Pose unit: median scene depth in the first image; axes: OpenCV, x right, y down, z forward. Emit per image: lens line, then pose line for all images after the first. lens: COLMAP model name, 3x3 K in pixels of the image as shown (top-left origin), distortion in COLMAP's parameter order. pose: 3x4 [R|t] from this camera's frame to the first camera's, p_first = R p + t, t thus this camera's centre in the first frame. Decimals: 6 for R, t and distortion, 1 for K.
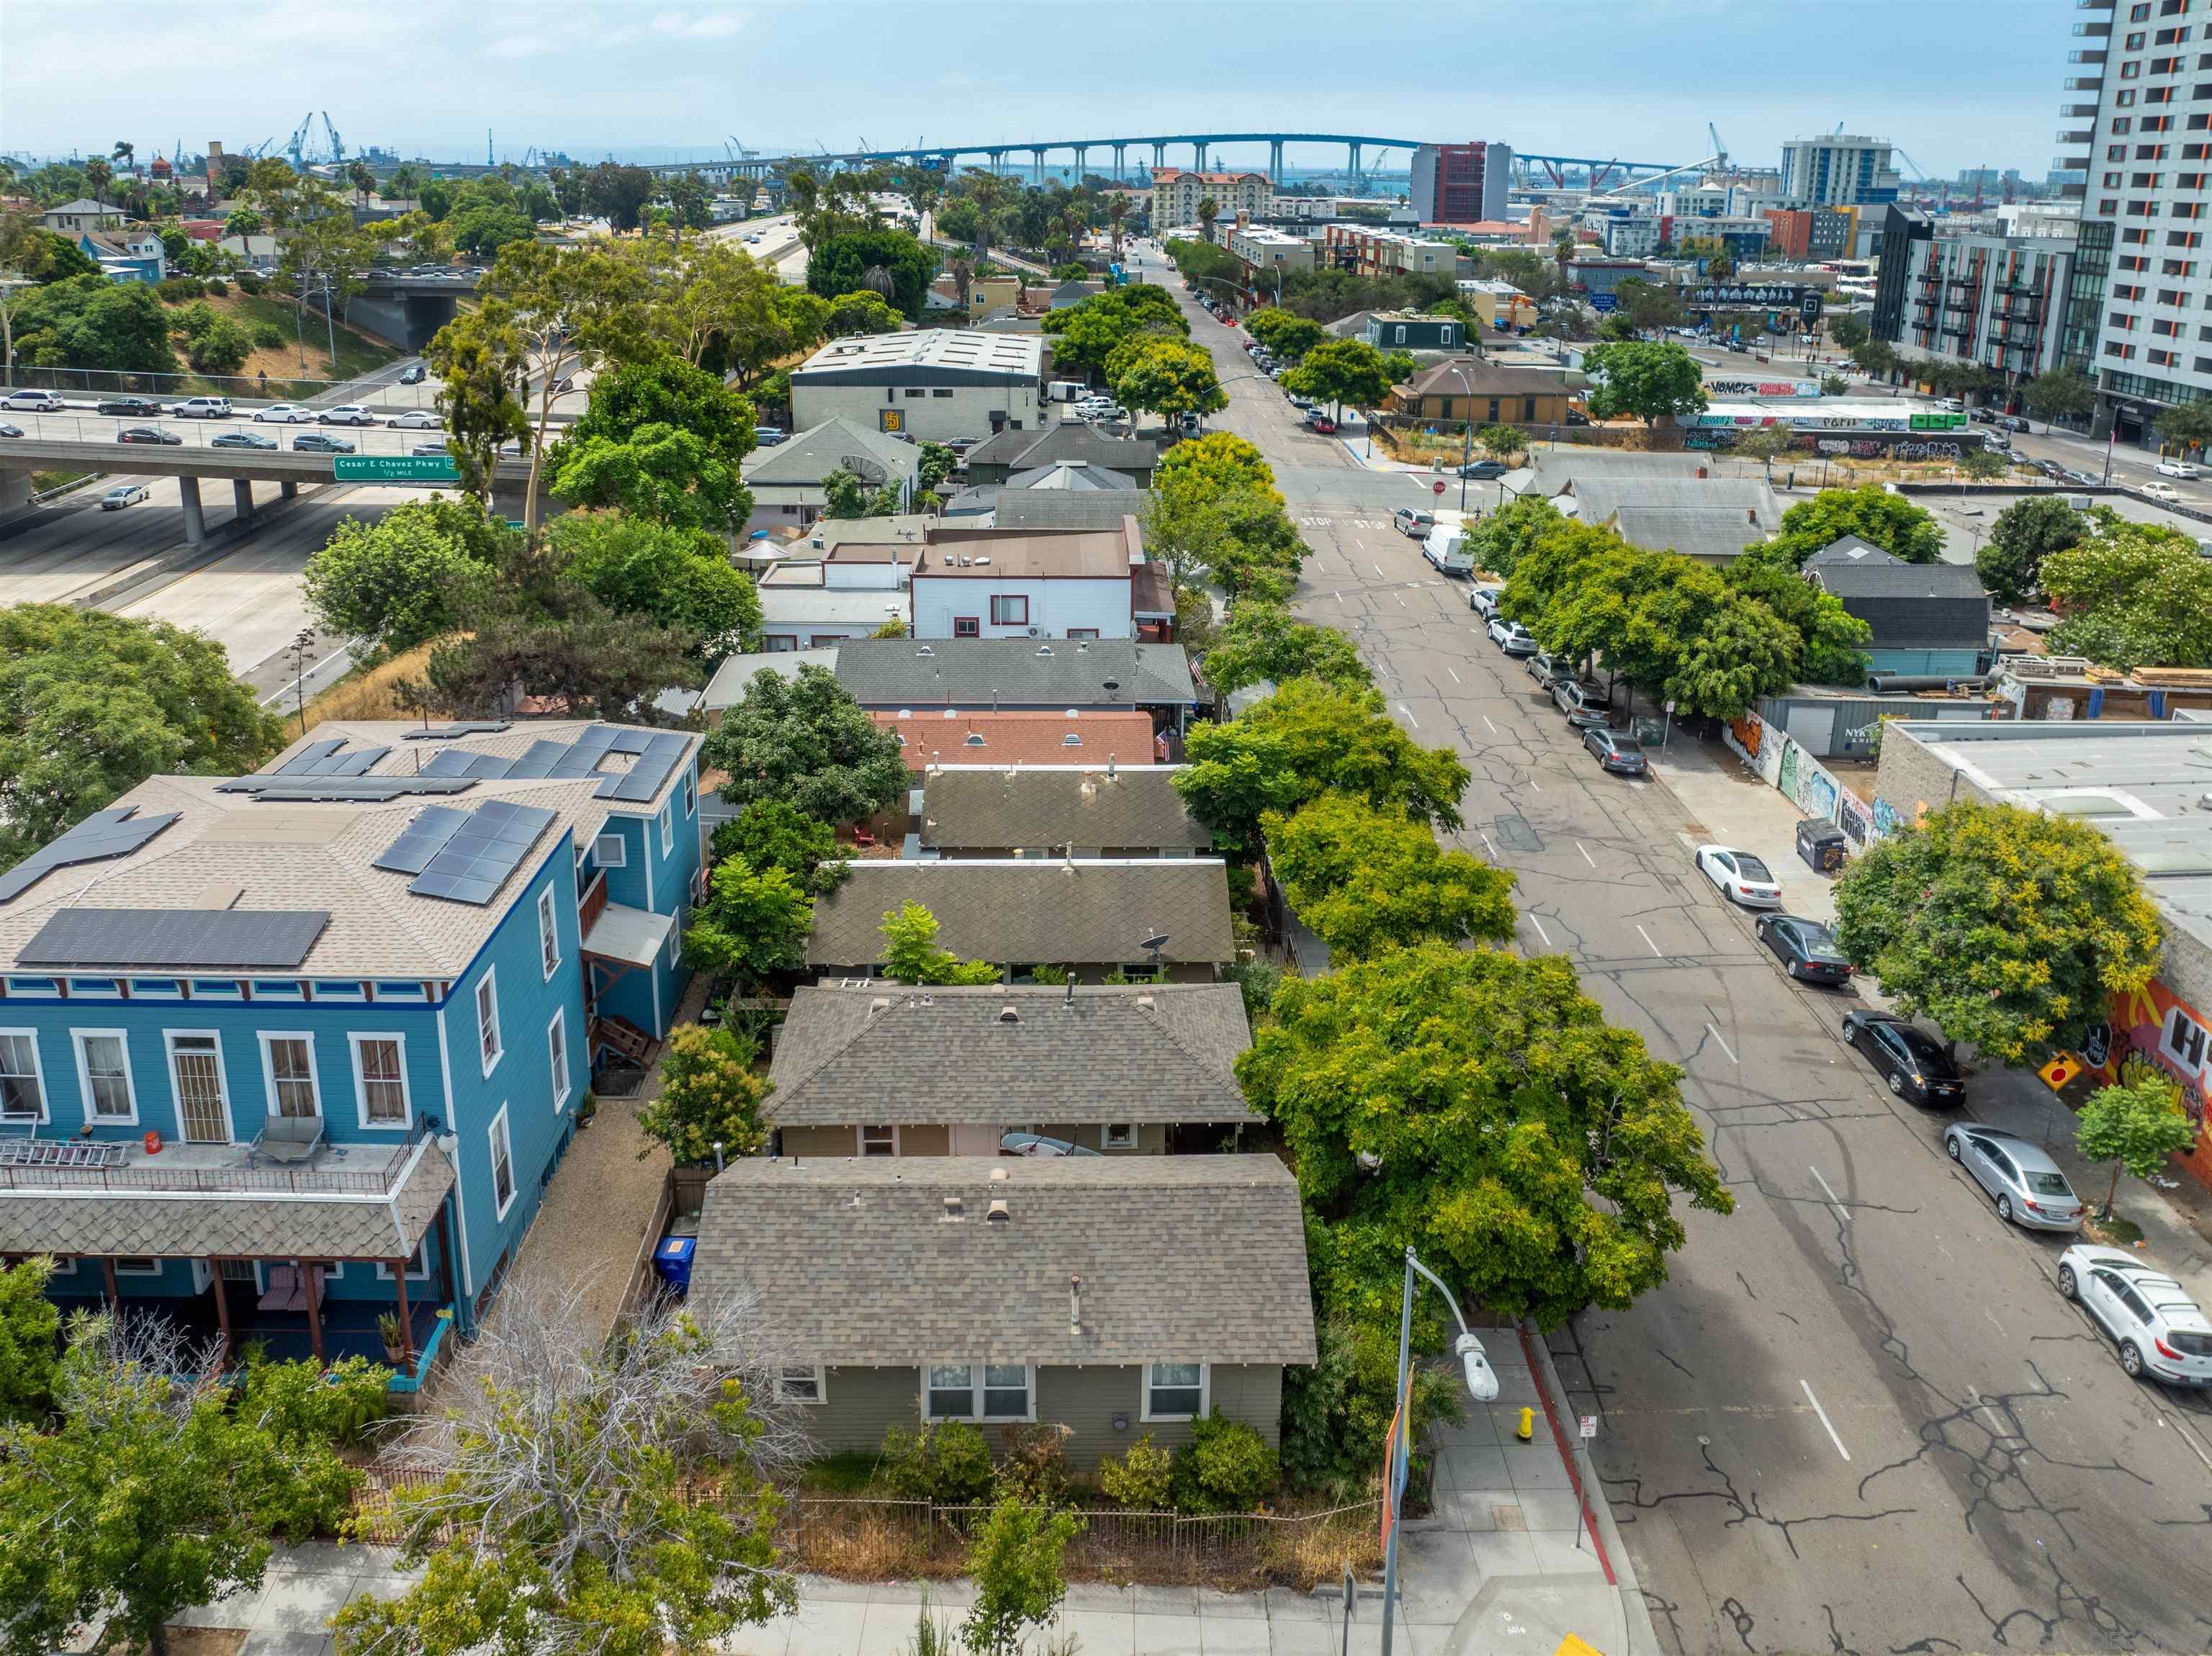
lens RADIAL K [[1567.9, 0, 1116.2], [0, 1567.9, 636.0], [0, 0, 1]] dist [-0.029775, 0.005556]
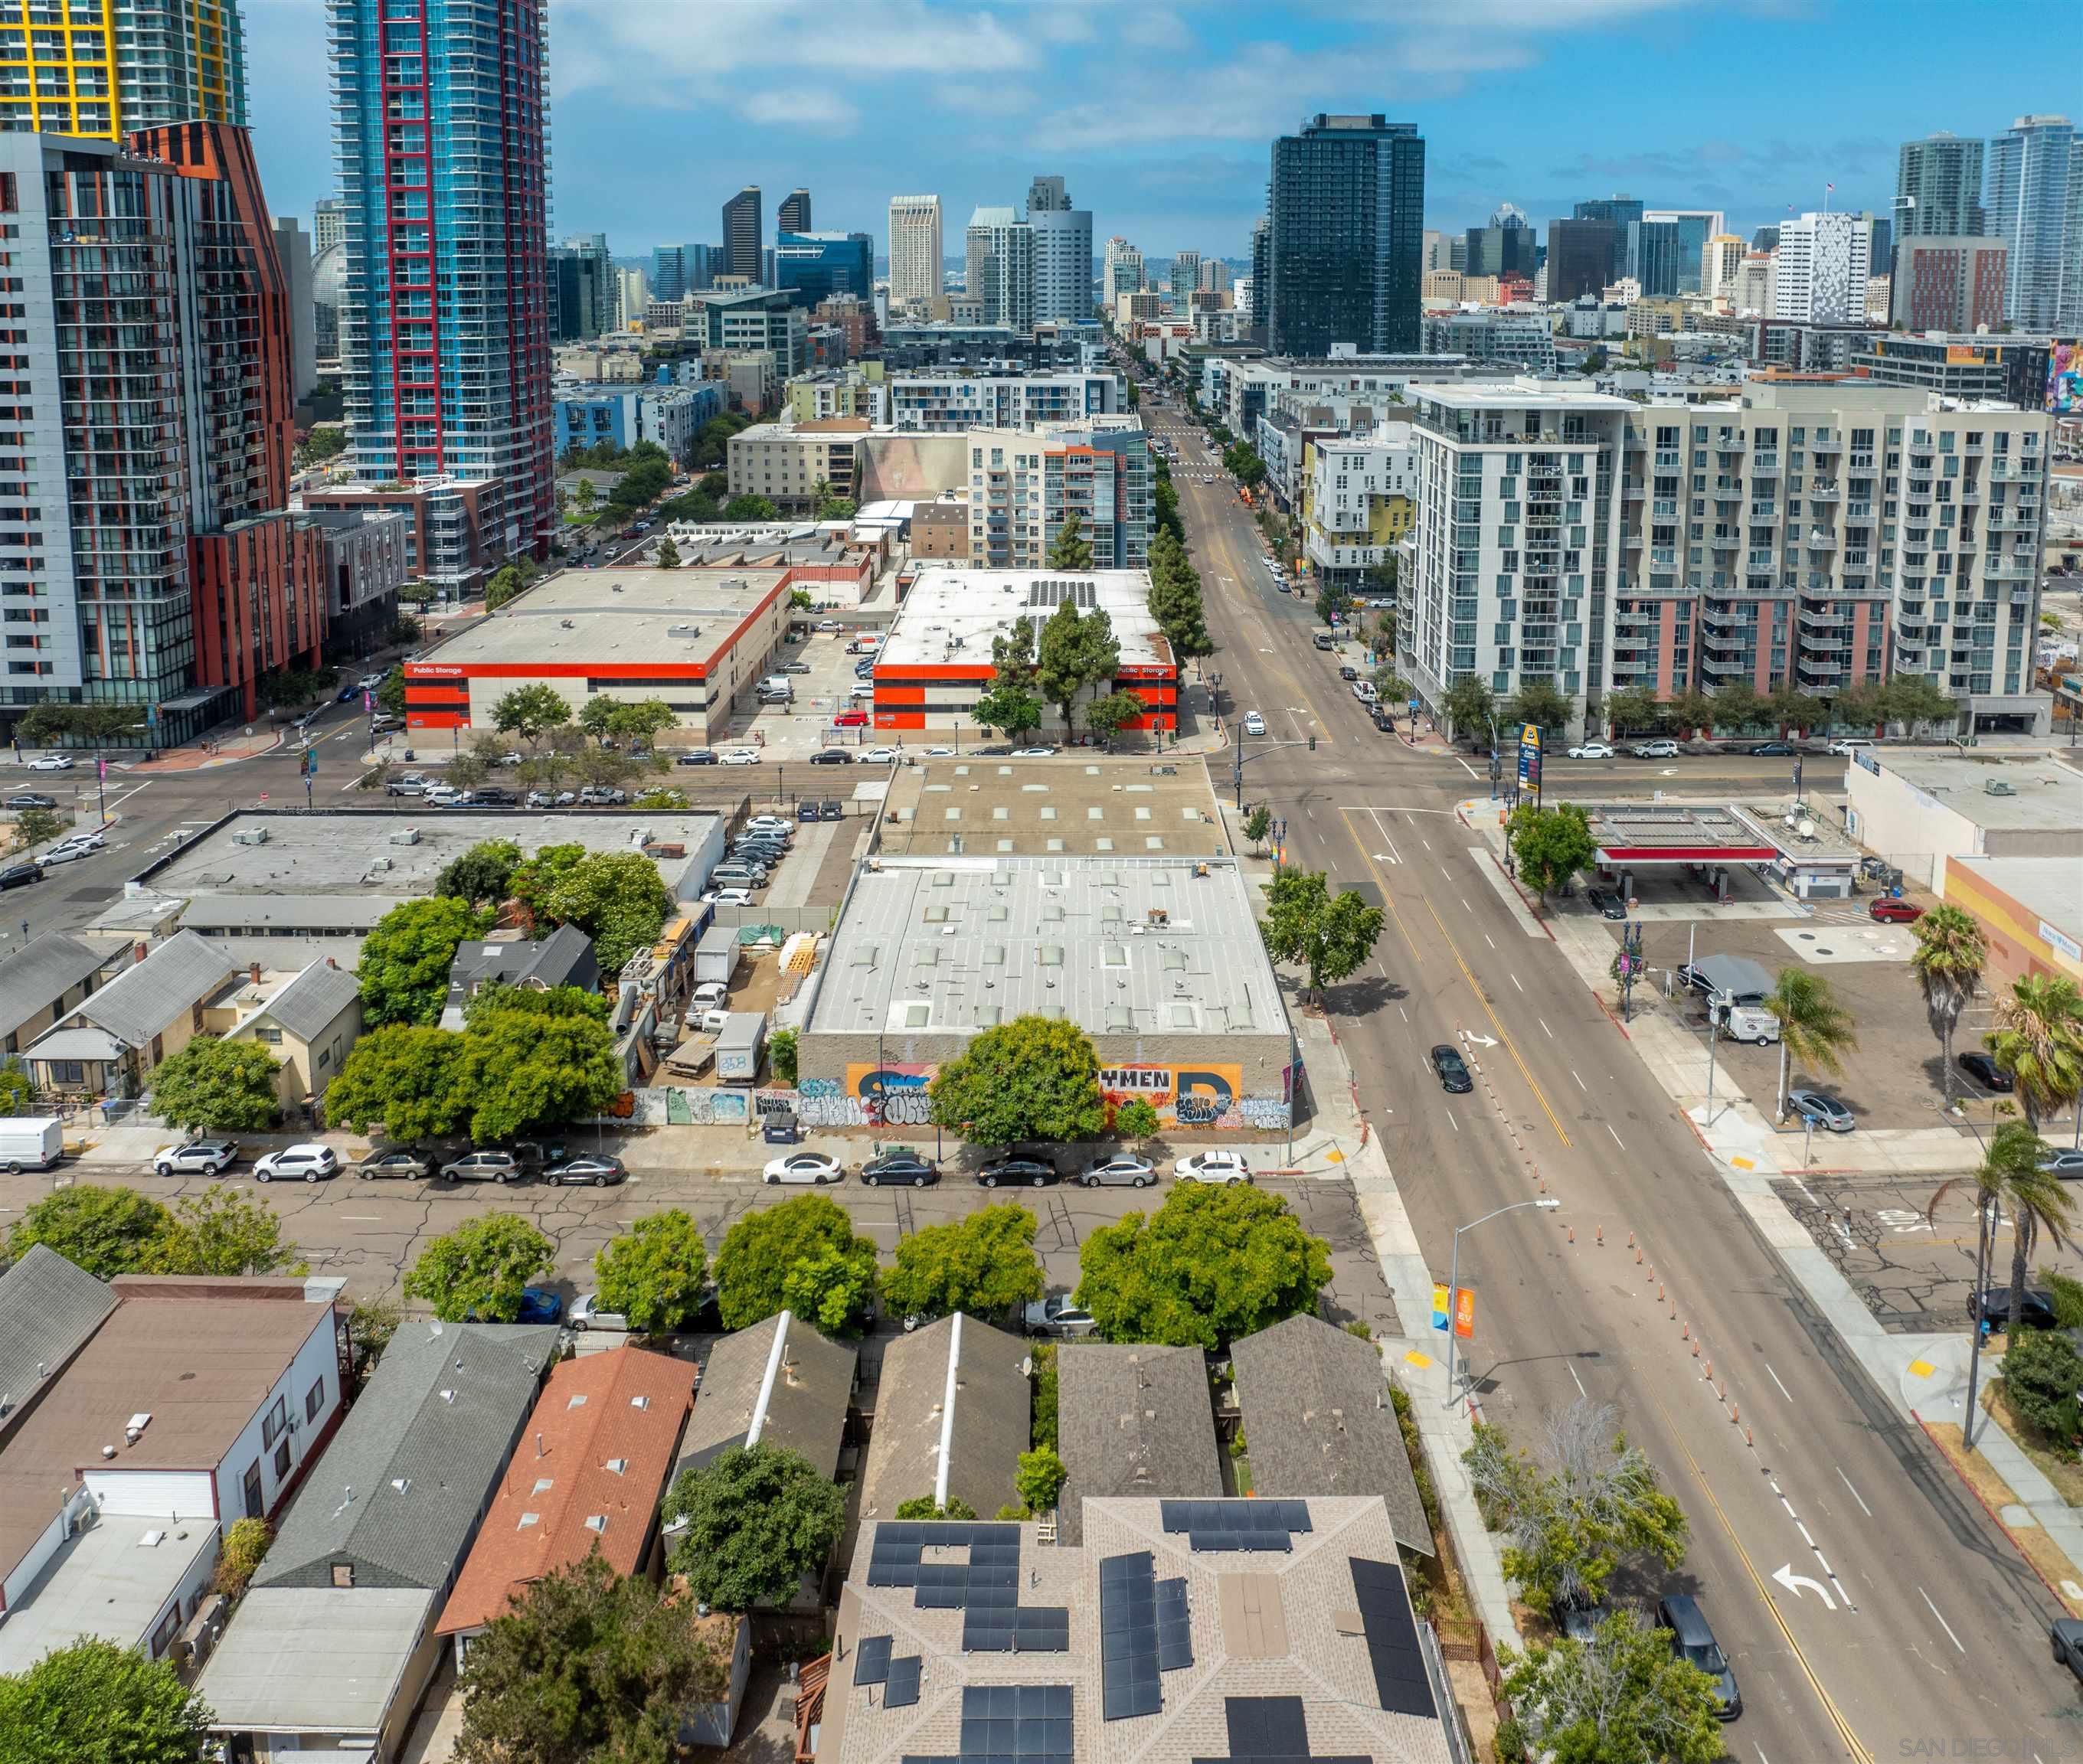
lens RADIAL K [[1632.1, 0, 1021.1], [0, 1632.1, 522.2], [0, 0, 1]] dist [-0.022458, -0.005299]
pose [[0.047239, -0.168101, 0.984637, -0.402211], [0.300566, 0.942446, 0.146478, -0.235591], [-0.952591, 0.289029, 0.095045, 0.173633]]
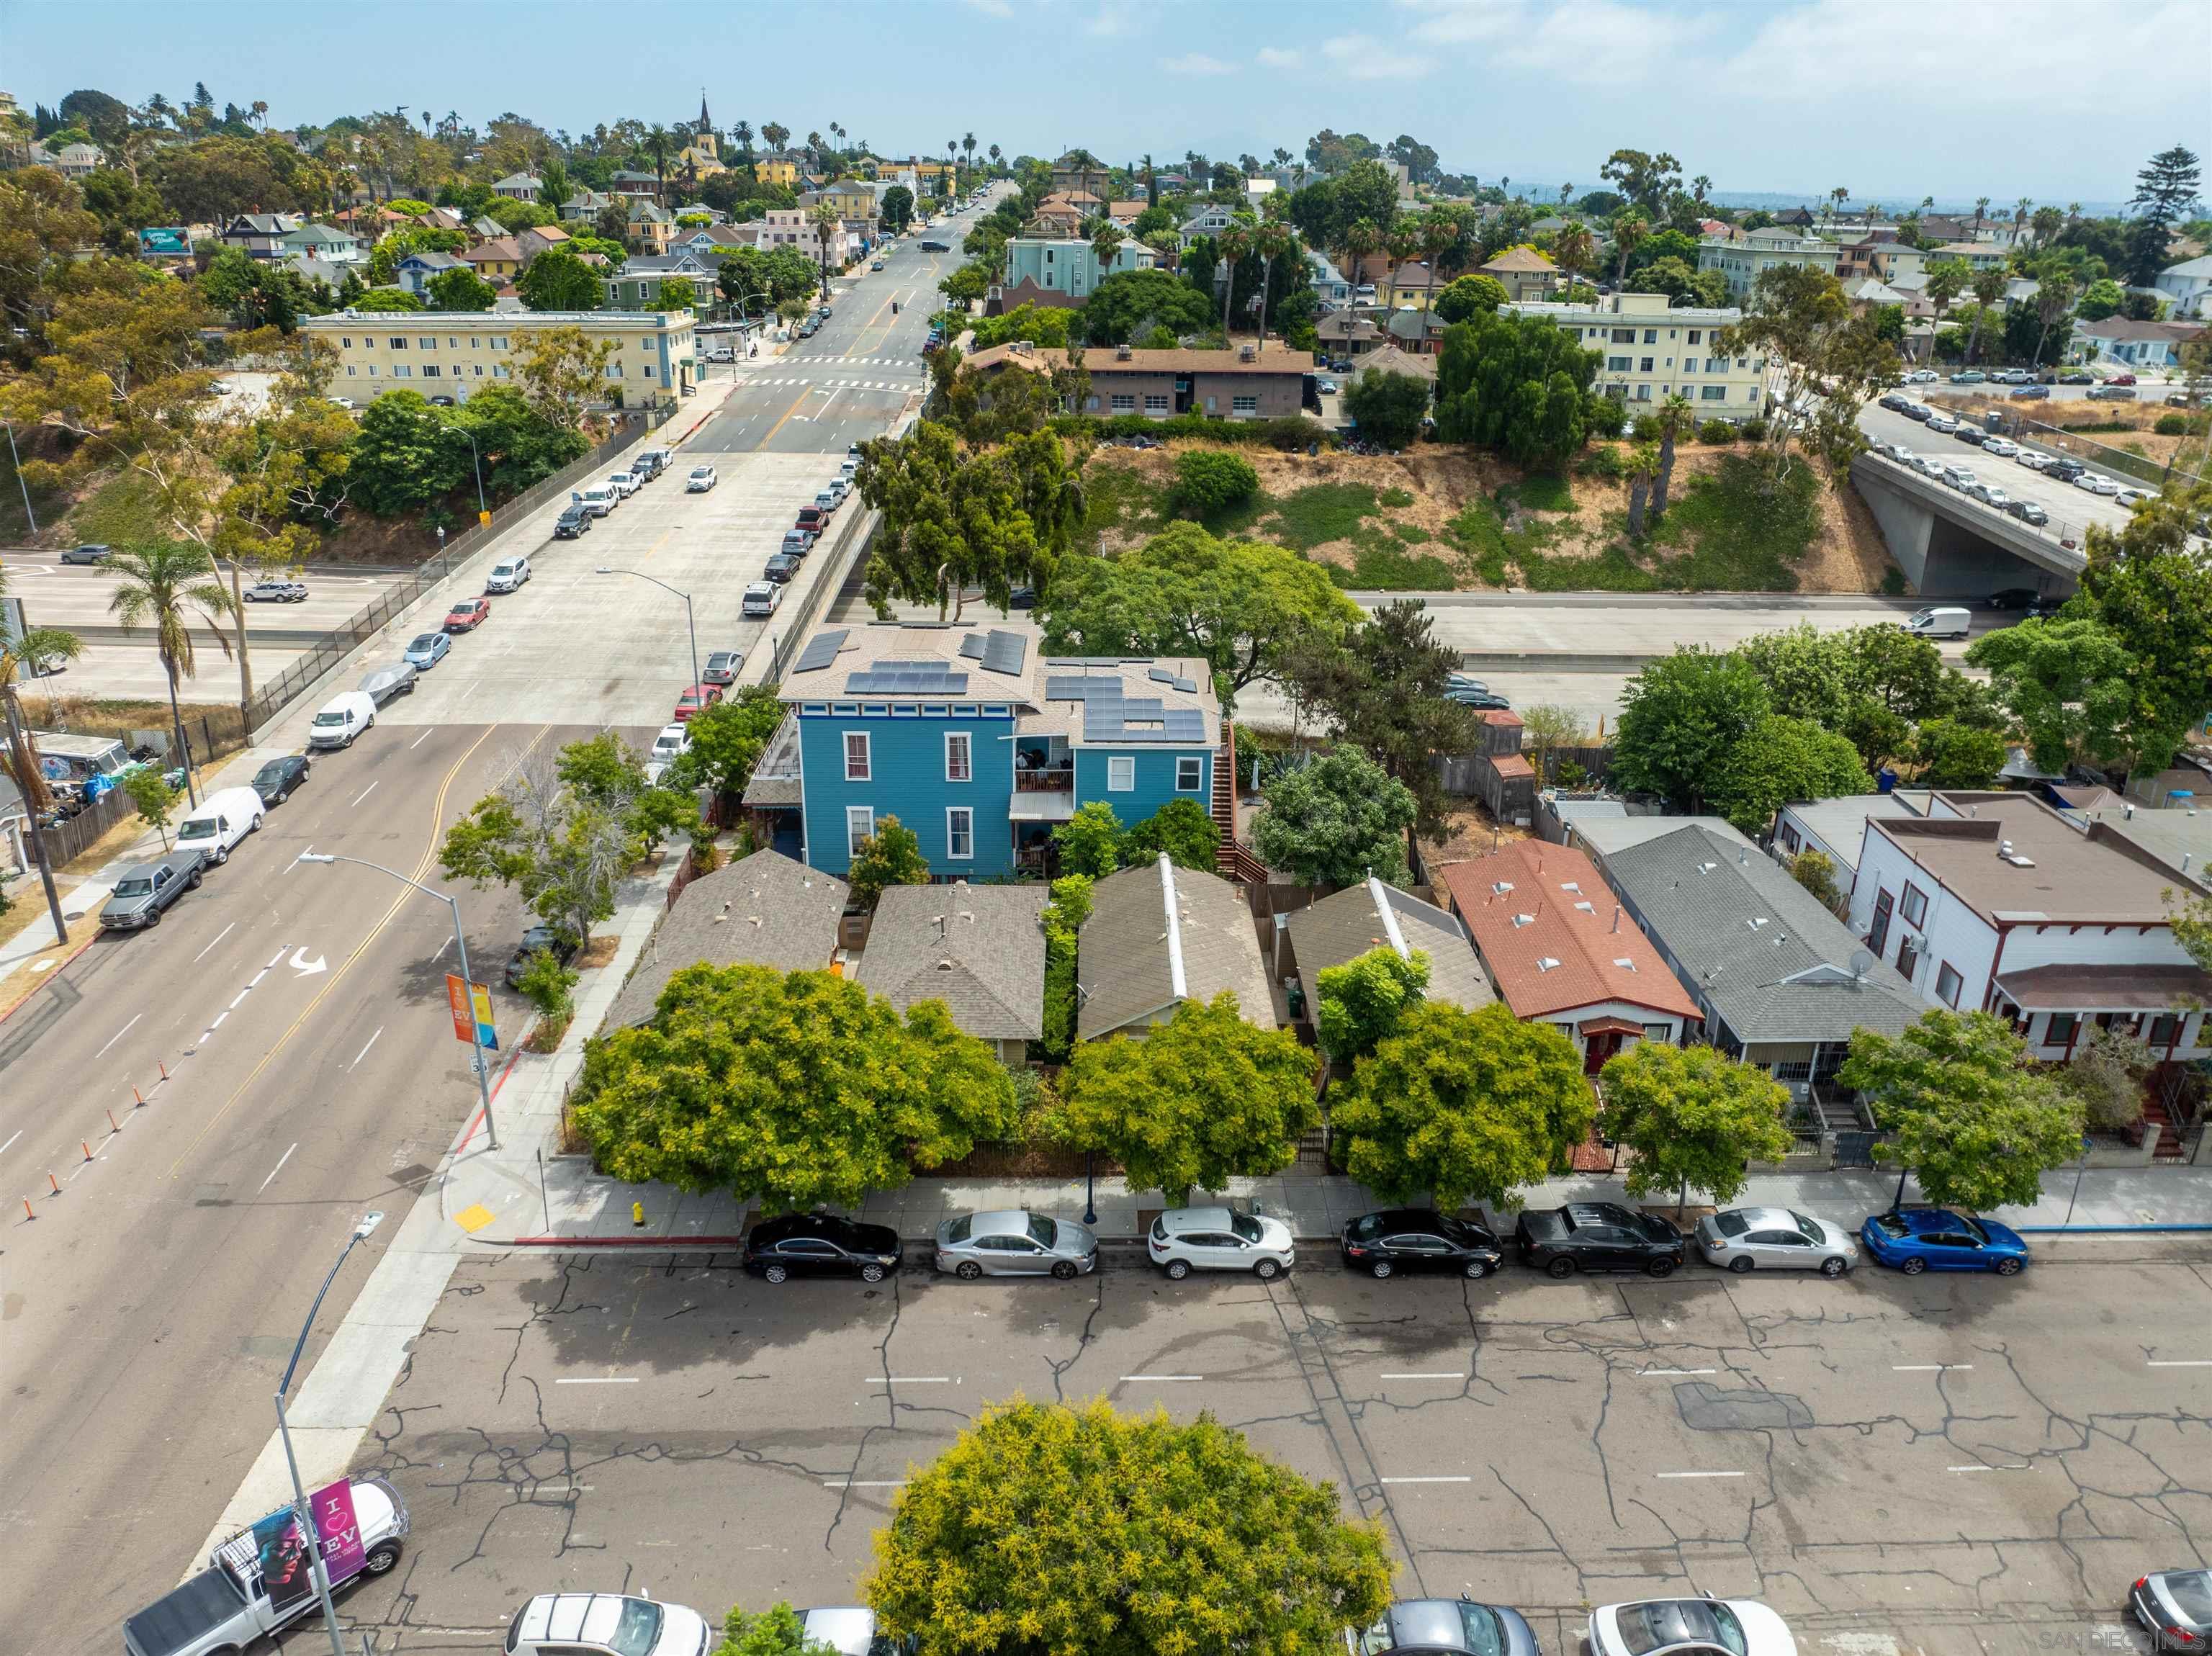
lens RADIAL K [[1648.2, 0, 1149.0], [0, 1648.2, 778.5], [0, 0, 1]] dist [-0.038612, 0.004818]
pose [[0.011467, 0.335850, -0.941846, 0.329559], [-0.307335, 0.897498, 0.316294, -0.104034], [0.951532, 0.285836, 0.113510, 0.243438]]
